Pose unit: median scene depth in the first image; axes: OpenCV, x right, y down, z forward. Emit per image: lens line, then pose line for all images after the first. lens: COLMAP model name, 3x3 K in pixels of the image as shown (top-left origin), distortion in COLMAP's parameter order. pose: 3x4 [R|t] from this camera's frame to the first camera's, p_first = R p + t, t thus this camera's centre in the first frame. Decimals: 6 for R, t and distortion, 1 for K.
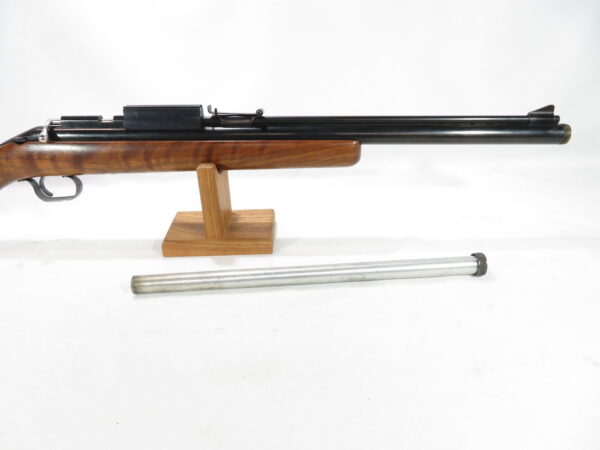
lens RADIAL K [[440.5, 0, 303.2], [0, 440.5, 223.5], [0, 0, 1]] dist [-0.000533, -0.001175]
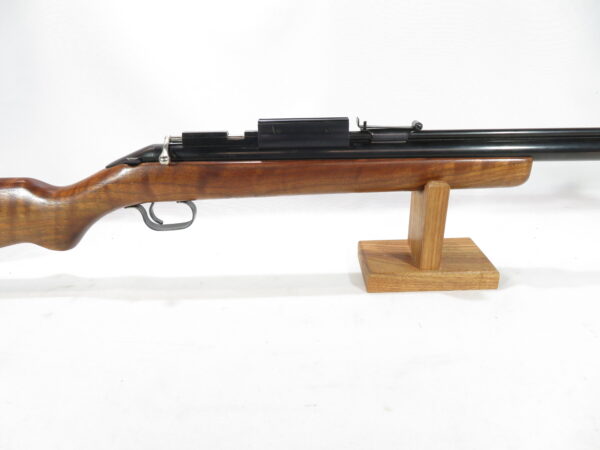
lens RADIAL K [[525.4, 0, 300.0], [0, 525.4, 225.1], [0, 0, 1]] dist [-0.017889, -0.005145]
pose [[0.999822, -0.014699, 0.011849, -0.342235], [0.015417, 0.997898, -0.062938, 0.005333], [-0.010899, 0.063110, 0.997947, -0.017083]]
